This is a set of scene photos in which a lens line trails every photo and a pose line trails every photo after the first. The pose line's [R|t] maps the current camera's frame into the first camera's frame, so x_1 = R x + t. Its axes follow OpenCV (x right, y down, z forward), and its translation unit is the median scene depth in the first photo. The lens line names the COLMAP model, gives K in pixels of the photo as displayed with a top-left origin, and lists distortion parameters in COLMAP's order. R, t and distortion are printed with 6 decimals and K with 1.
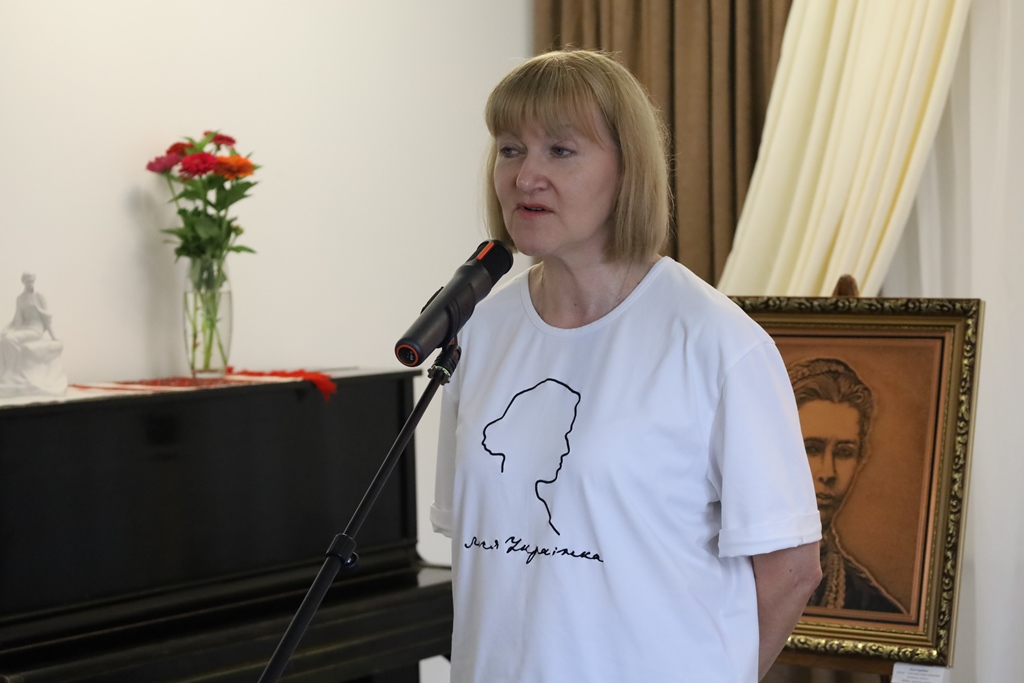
lens RADIAL K [[2265.8, 0, 518.5], [0, 2265.8, 349.1], [0, 0, 1]] dist [-0.013769, 0.000000]
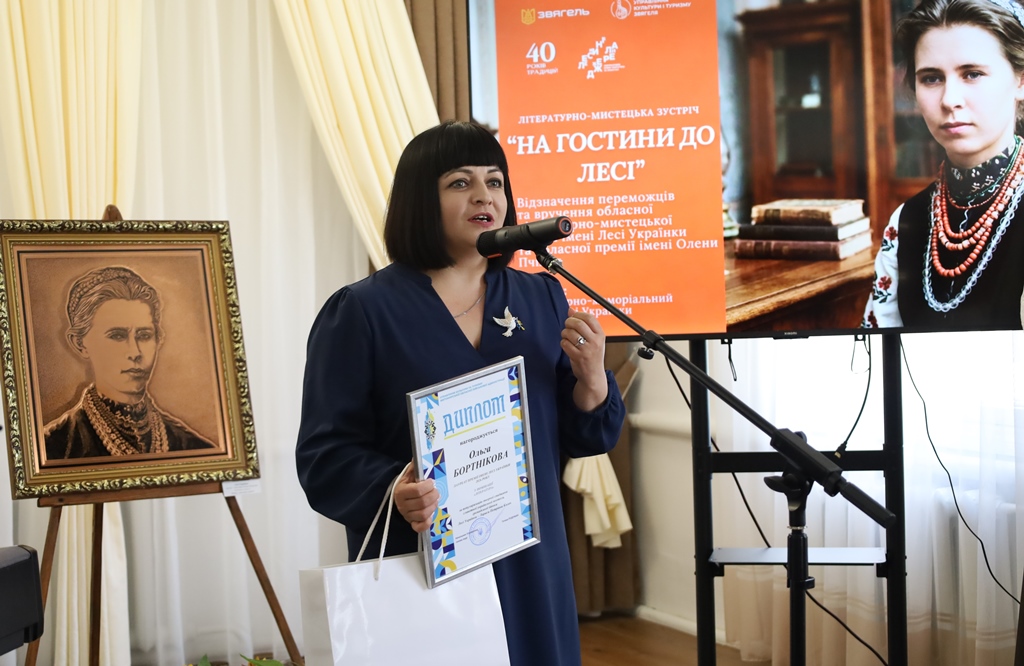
lens RADIAL K [[1675.7, 0, 537.2], [0, 1675.7, 358.5], [0, 0, 1]] dist [0.001654, 0.000000]
pose [[0.435548, -0.036496, 0.899426, -0.495354], [0.069675, 0.997547, 0.006737, 0.052882], [-0.897465, 0.059733, 0.437022, 0.288501]]
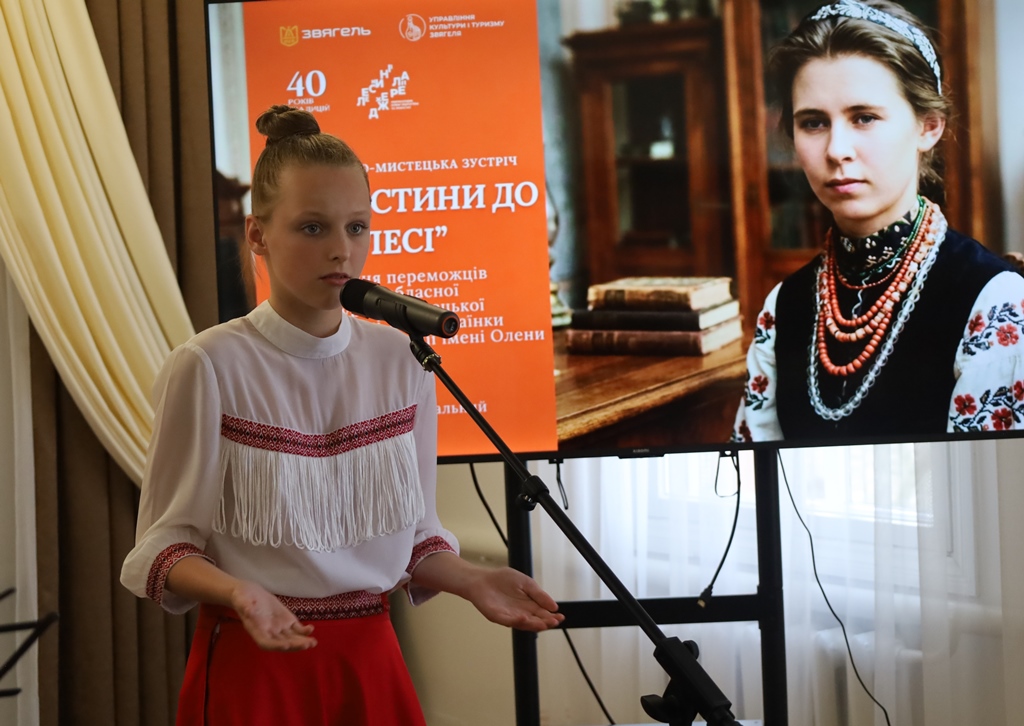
lens RADIAL K [[2556.2, 0, 510.7], [0, 2556.2, 358.7], [0, 0, 1]] dist [-0.069929, 0.000000]
pose [[0.307027, -0.041119, 0.950812, -0.628972], [0.086657, 0.996124, 0.015096, 0.003133], [-0.947747, 0.077759, 0.309400, 0.280645]]
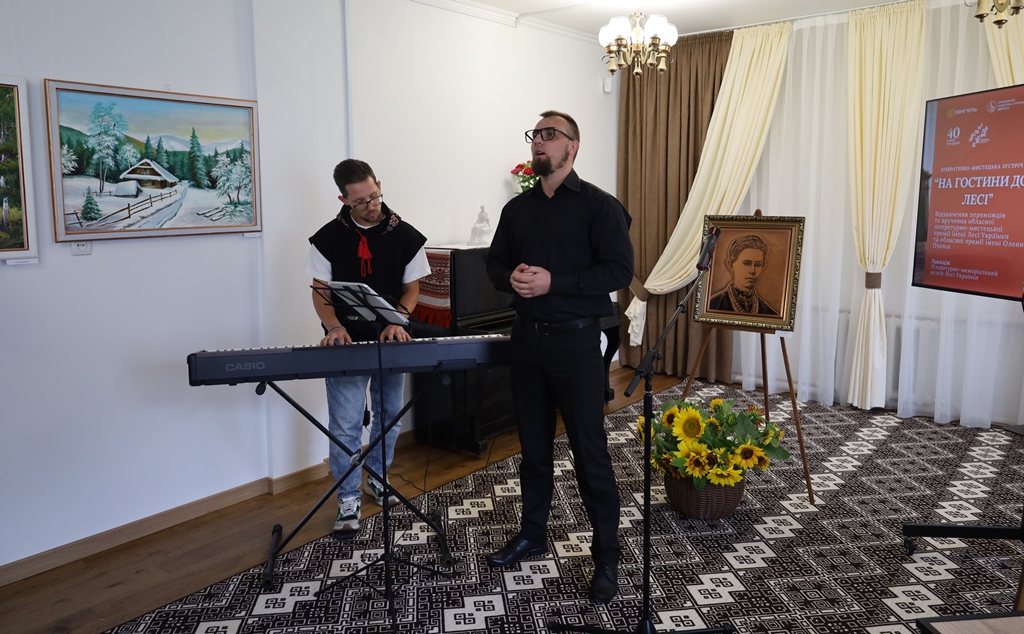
lens RADIAL K [[764.5, 0, 532.3], [0, 764.5, 280.6], [0, 0, 1]] dist [-0.015700, 0.015887]
pose [[0.999870, 0.012633, -0.009978, -0.127101], [-0.012030, 0.998223, 0.058355, 0.007121], [0.010697, -0.058228, 0.998246, -0.059895]]
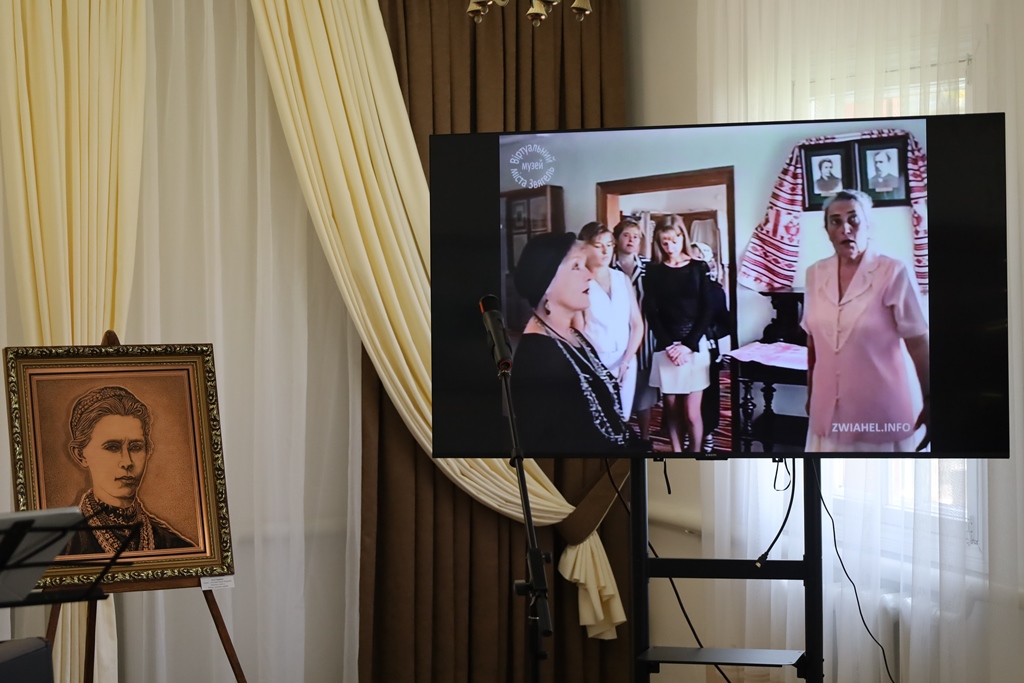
lens RADIAL K [[2265.8, 0, 518.5], [0, 2265.8, 334.6], [0, 0, 1]] dist [-0.013769, 0.000000]
pose [[0.497918, -0.015853, 0.867079, -0.807057], [0.050559, 0.998663, -0.010774, -0.000390], [-0.865749, 0.049203, 0.498053, 0.020718]]
